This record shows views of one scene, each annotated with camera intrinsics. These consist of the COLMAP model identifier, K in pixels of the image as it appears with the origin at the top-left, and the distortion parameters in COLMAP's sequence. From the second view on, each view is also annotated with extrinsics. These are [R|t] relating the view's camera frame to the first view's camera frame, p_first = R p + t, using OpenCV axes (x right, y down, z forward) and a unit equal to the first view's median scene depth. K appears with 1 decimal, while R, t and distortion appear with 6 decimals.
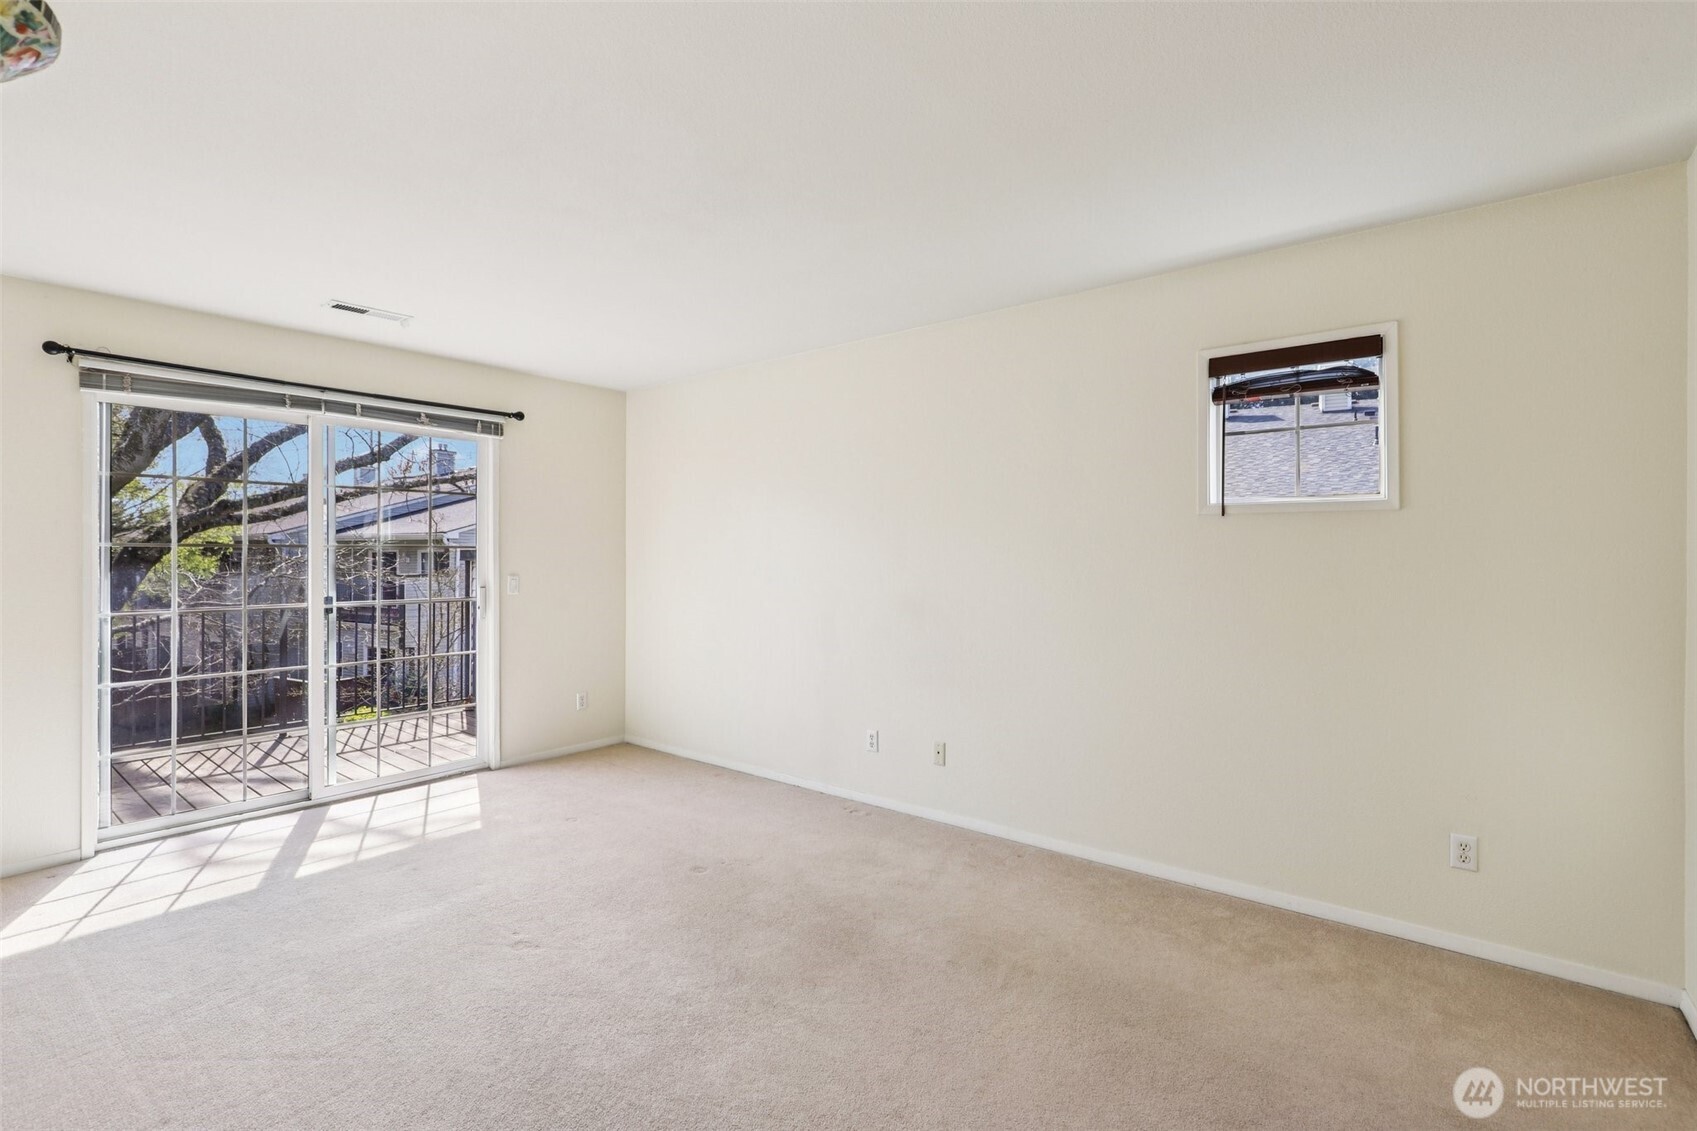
lens RADIAL K [[782.0, 0, 843.7], [0, 782.0, 557.9], [0, 0, 1]] dist [-0.009348, 0.001766]
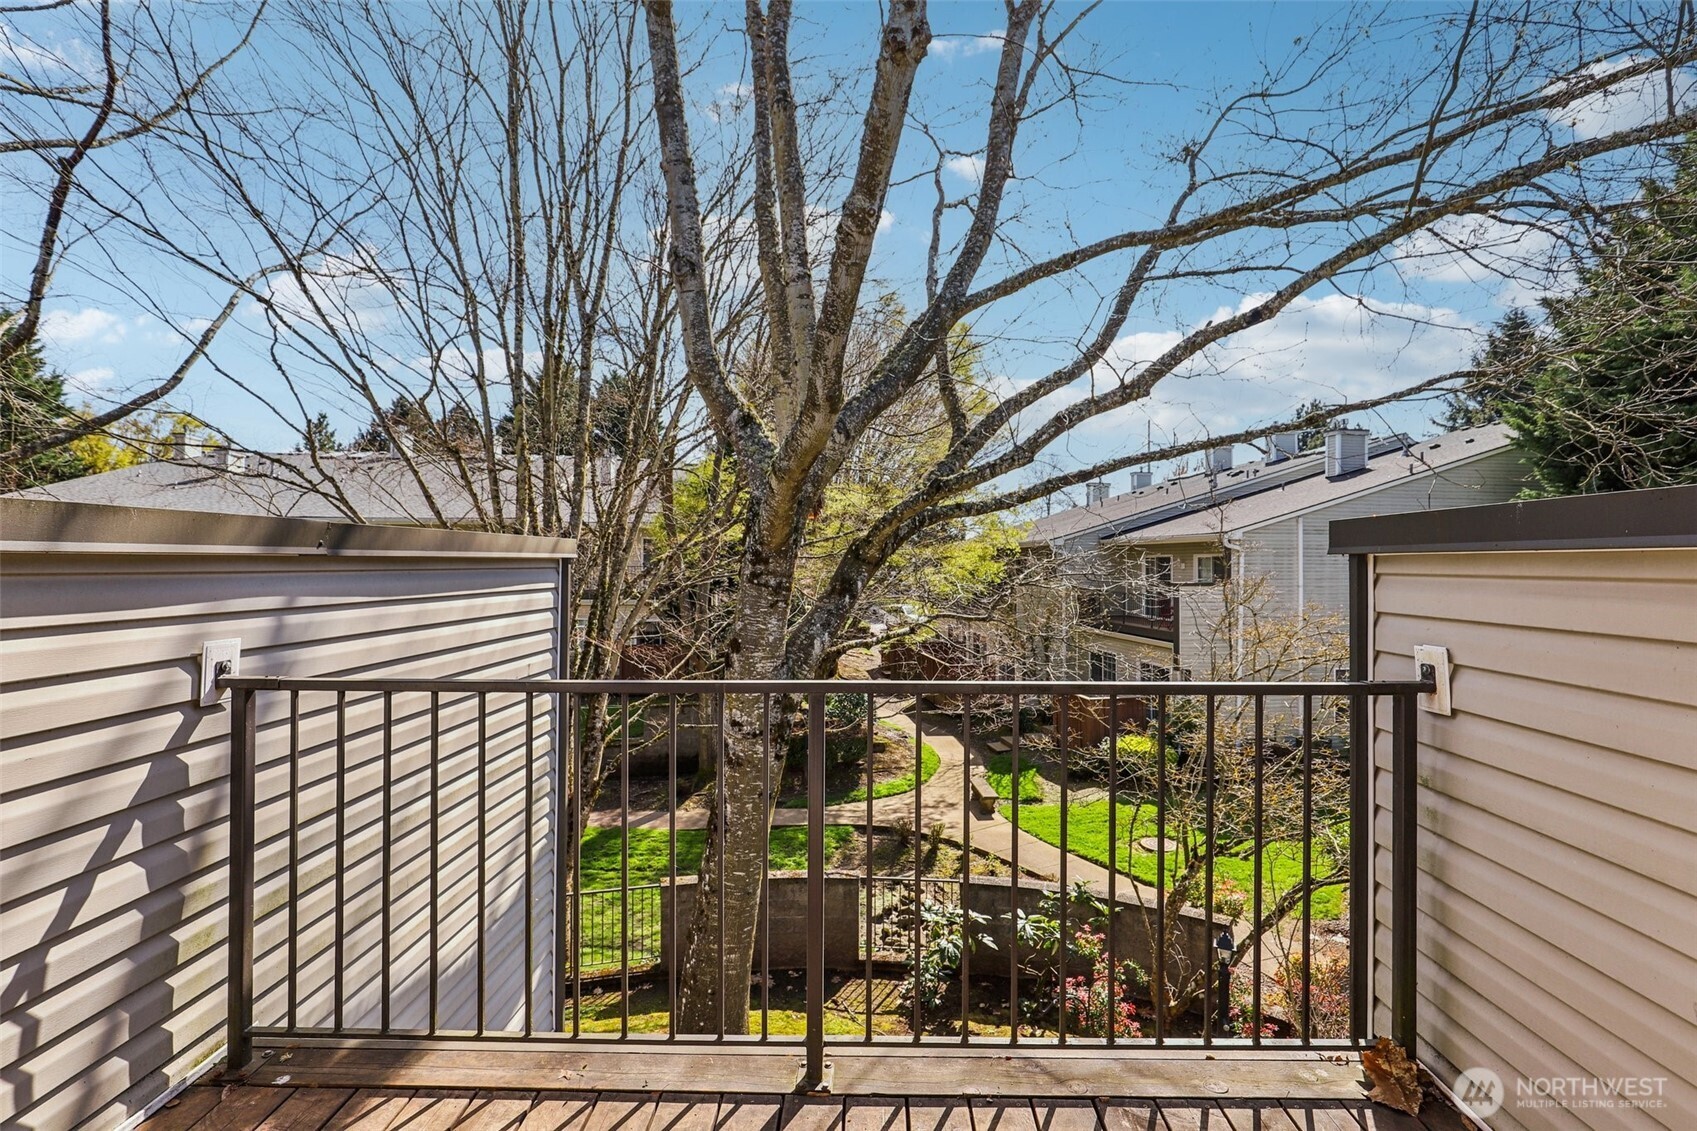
lens RADIAL K [[779.6, 0, 838.6], [0, 779.6, 567.0], [0, 0, 1]] dist [-0.016578, 0.000793]
pose [[0.599346, 0.002738, -0.800486, -0.183653], [-0.001319, 0.999996, 0.002433, 0.004152], [0.800489, -0.000402, 0.599347, 0.333624]]
